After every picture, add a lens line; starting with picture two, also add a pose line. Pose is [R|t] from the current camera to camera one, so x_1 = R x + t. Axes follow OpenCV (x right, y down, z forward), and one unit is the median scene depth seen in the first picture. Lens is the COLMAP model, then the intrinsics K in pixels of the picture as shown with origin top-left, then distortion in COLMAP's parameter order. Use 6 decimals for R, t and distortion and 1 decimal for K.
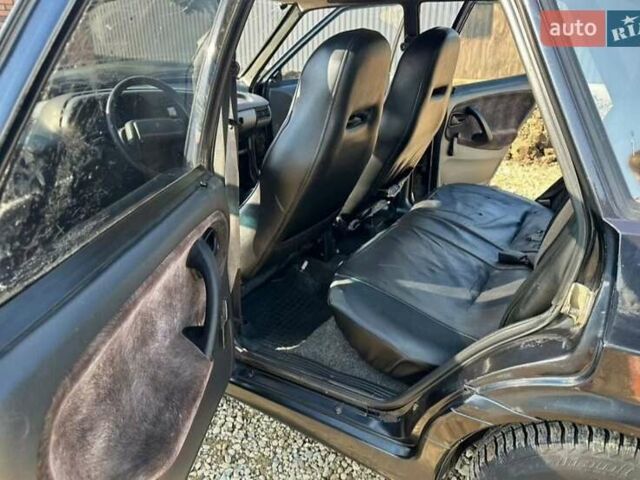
lens RADIAL K [[479.8, 0, 320.0], [0, 479.8, 240.0], [0, 0, 1]] dist [0.004092, -0.005682]
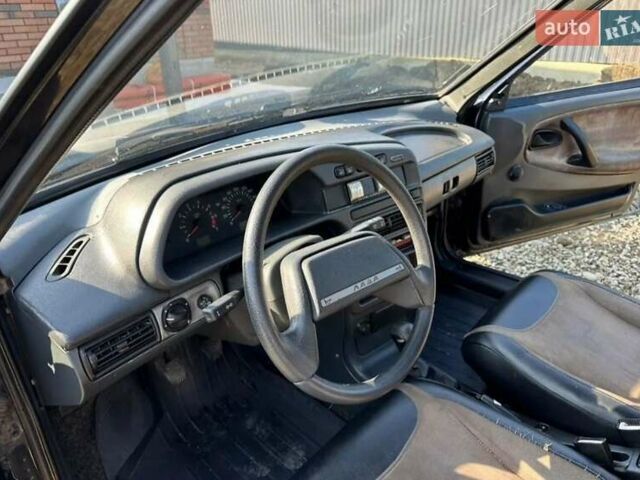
lens RADIAL K [[479.8, 0, 320.0], [0, 479.8, 240.0], [0, 0, 1]] dist [0.004092, -0.005682]
pose [[0.977066, 0.067612, -0.201918, -0.184636], [-0.060623, 0.997335, 0.040602, -0.176312], [0.204125, -0.027430, 0.978560, 0.381668]]
